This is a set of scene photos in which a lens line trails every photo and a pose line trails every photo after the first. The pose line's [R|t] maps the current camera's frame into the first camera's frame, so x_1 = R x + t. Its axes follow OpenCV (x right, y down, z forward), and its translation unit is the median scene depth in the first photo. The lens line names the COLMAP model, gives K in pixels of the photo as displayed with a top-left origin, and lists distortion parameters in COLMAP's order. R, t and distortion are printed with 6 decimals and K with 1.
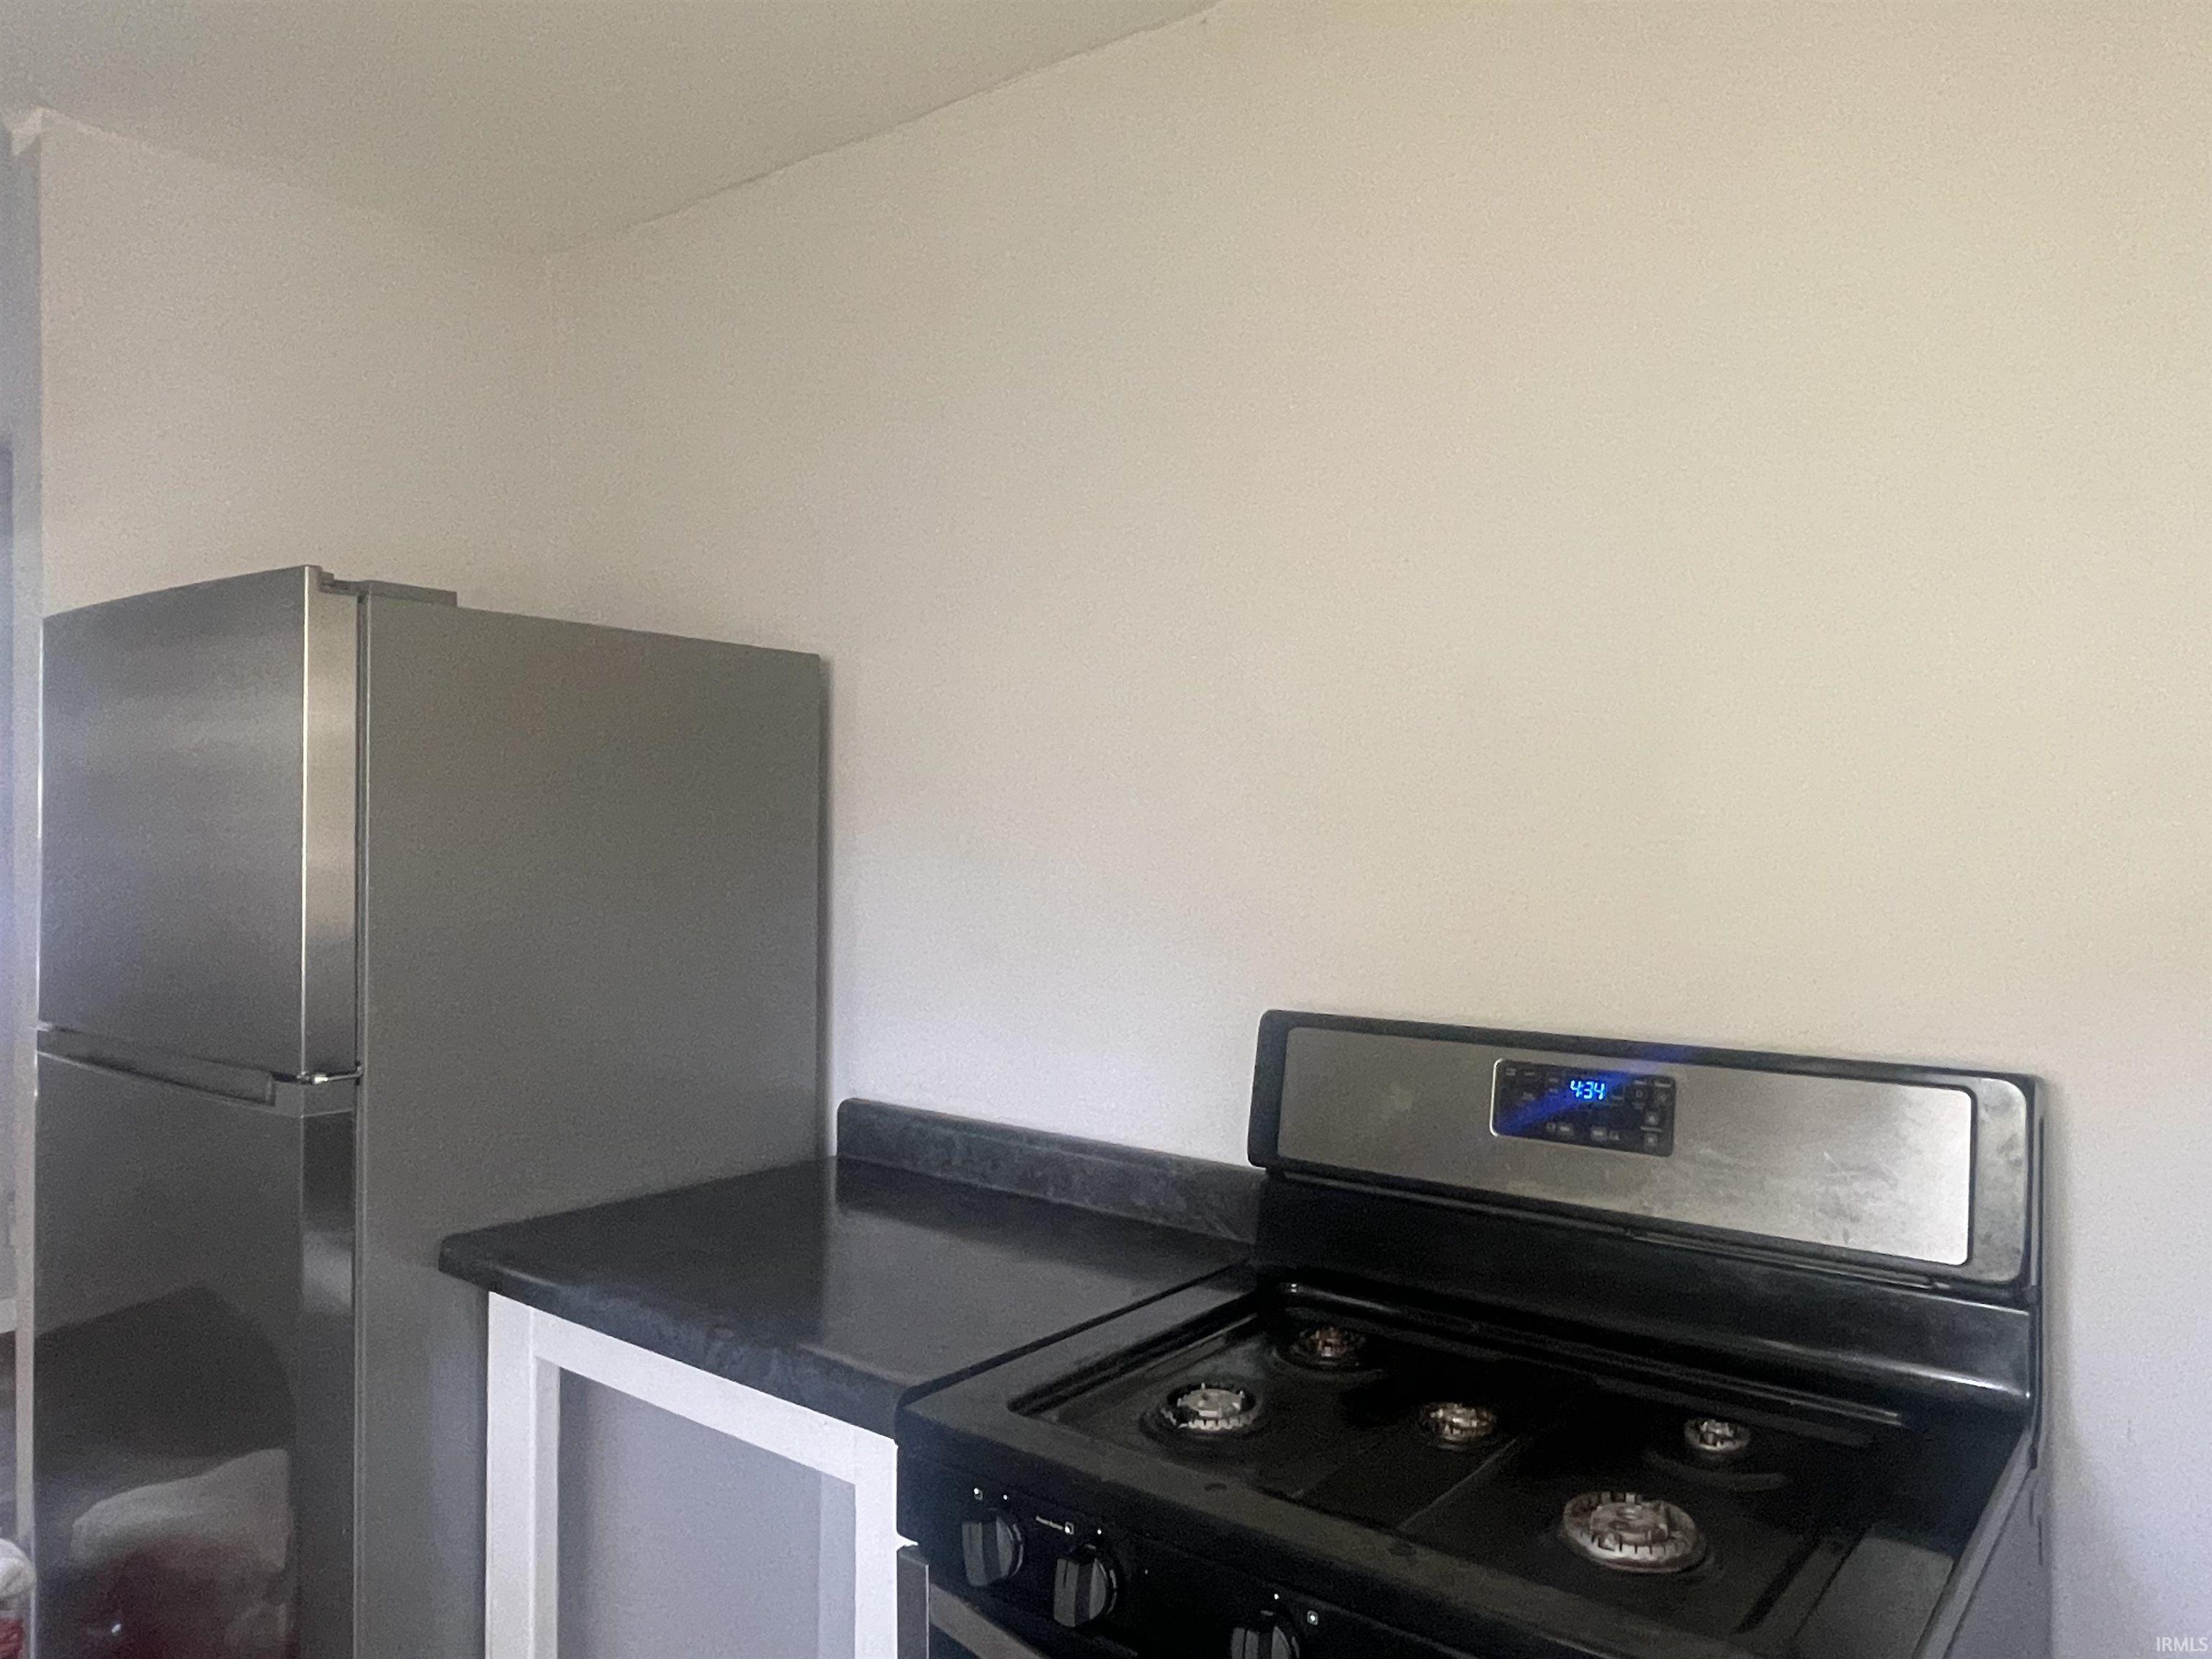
lens RADIAL K [[1493.6, 0, 1106.0], [0, 1493.6, 829.5], [0, 0, 1]] dist [-0.000732, 0.000056]
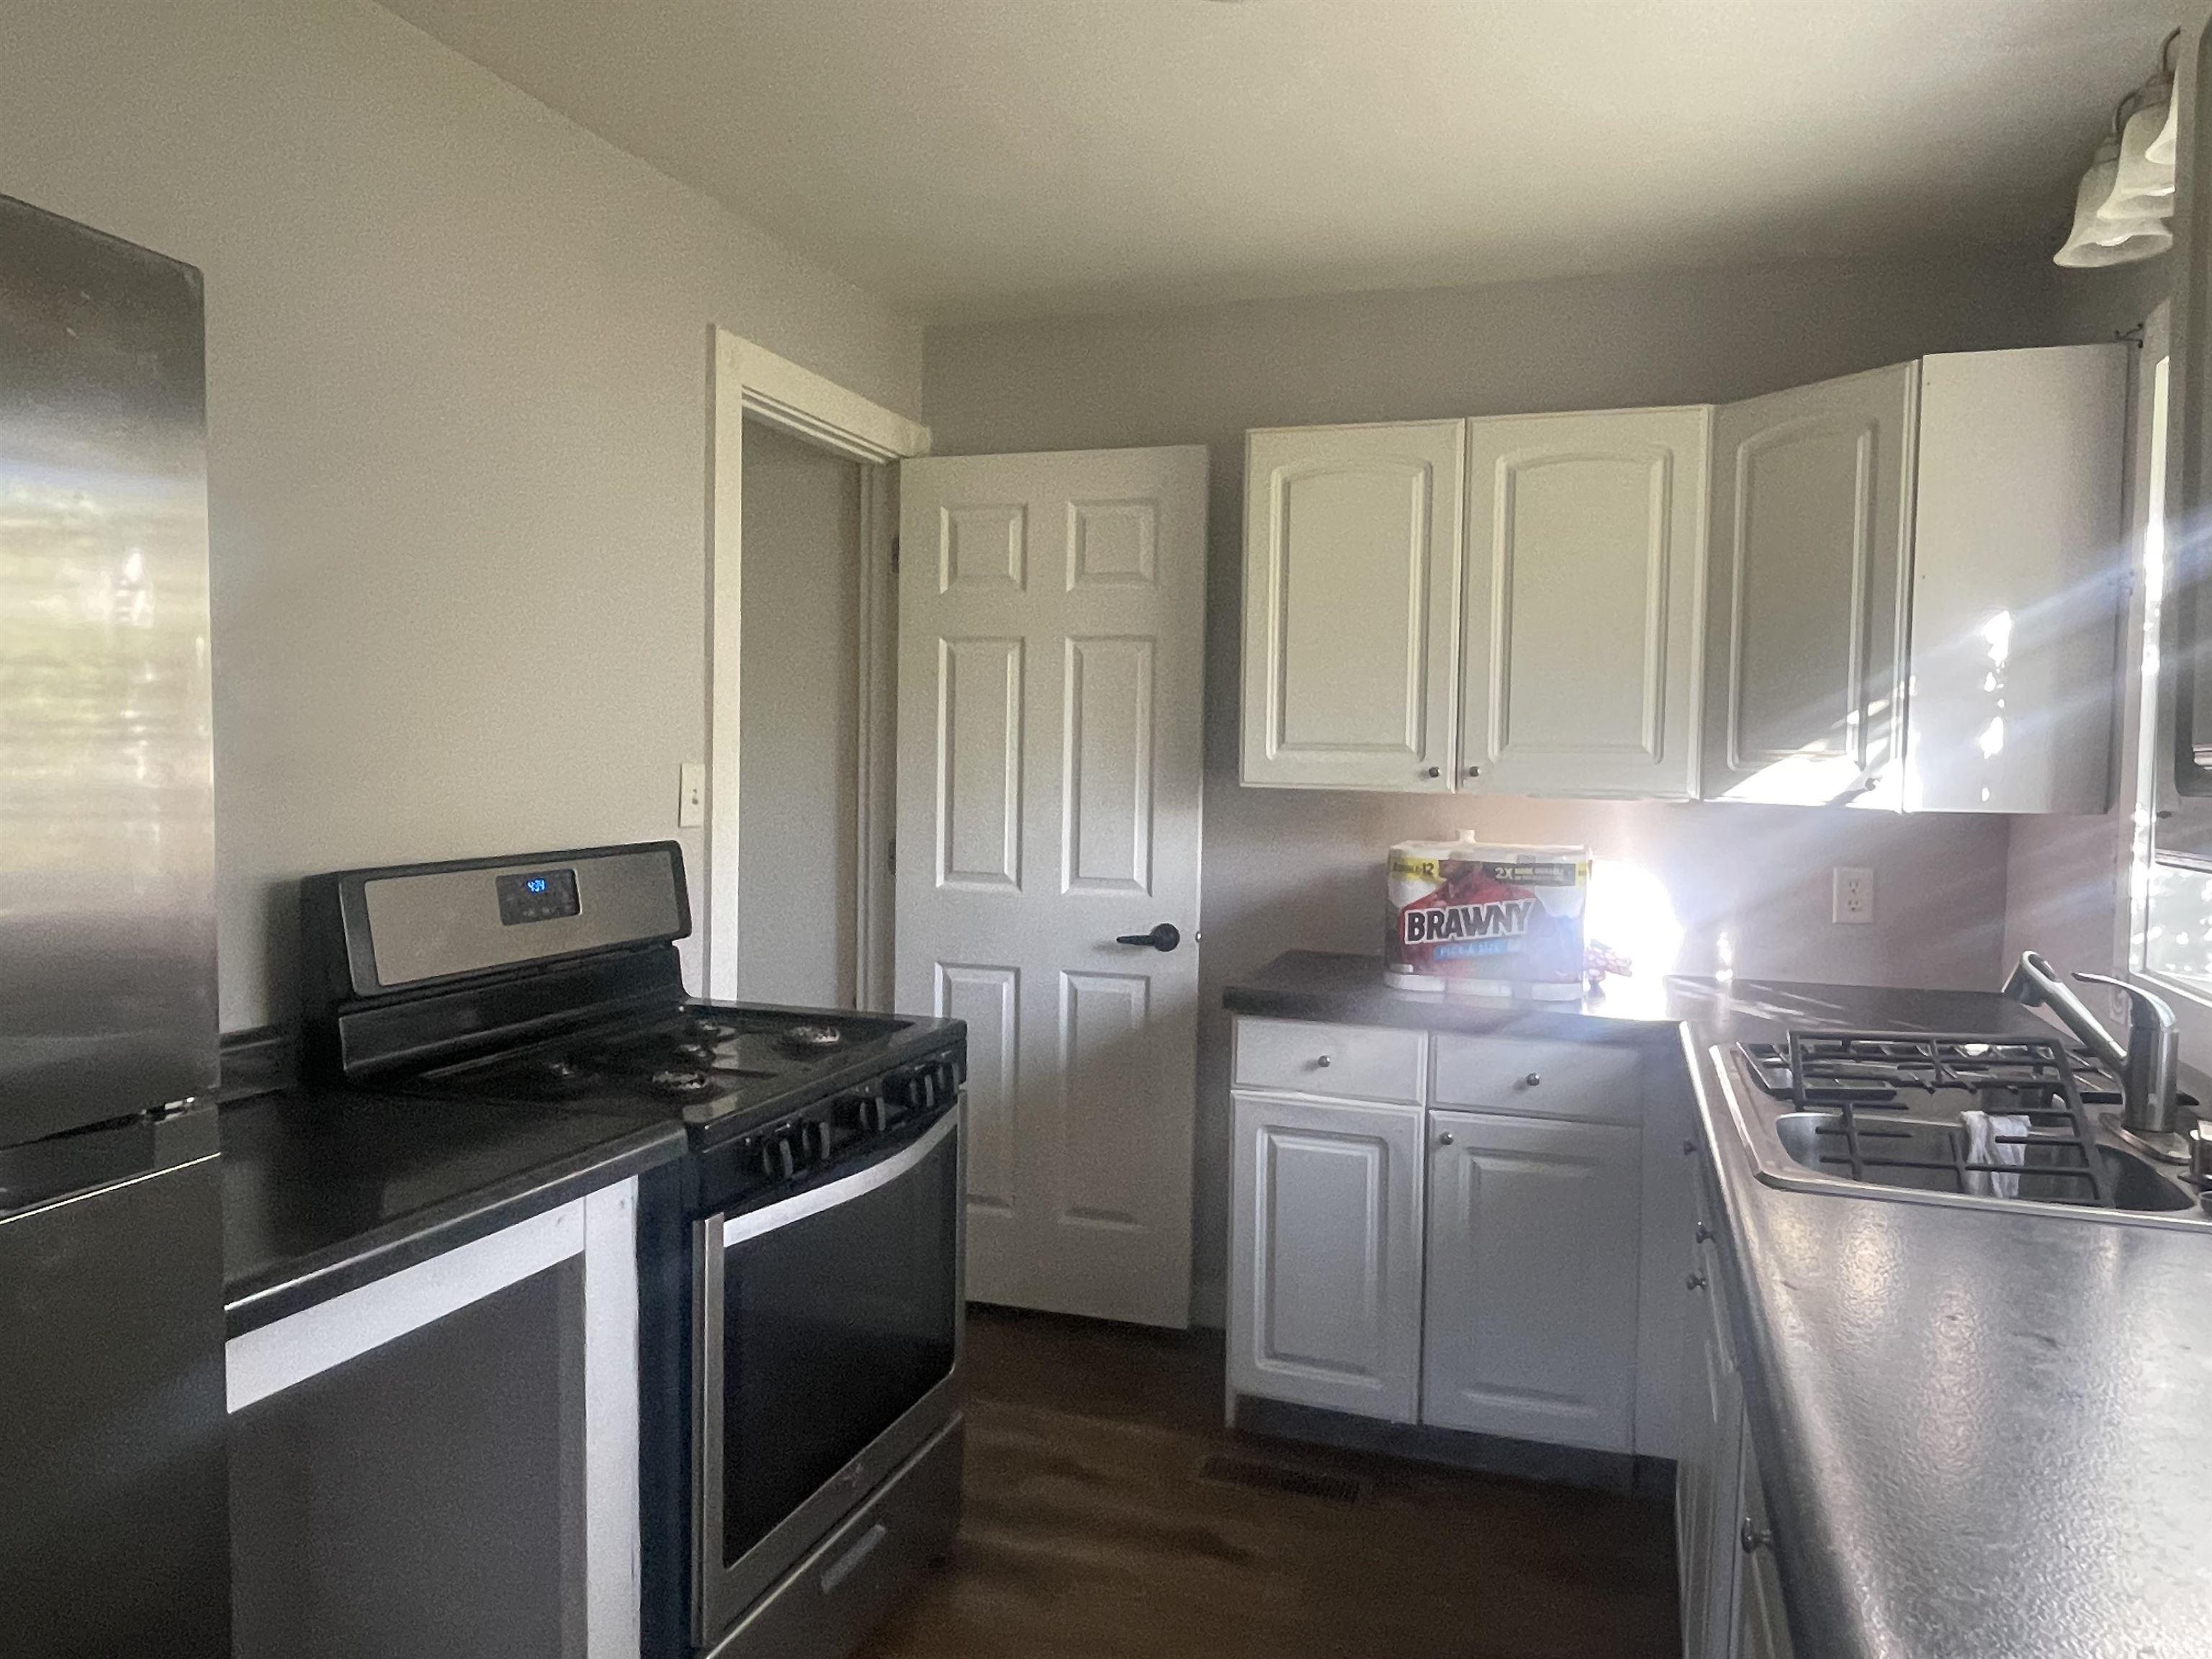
lens RADIAL K [[1493.6, 0, 1106.0], [0, 1493.6, 829.5], [0, 0, 1]] dist [-0.000732, 0.000056]
pose [[-0.333862, -0.045860, 0.941506, -1.366996], [-0.034644, 0.998738, 0.036363, 0.037435], [-0.941985, -0.020478, -0.335029, 0.970081]]
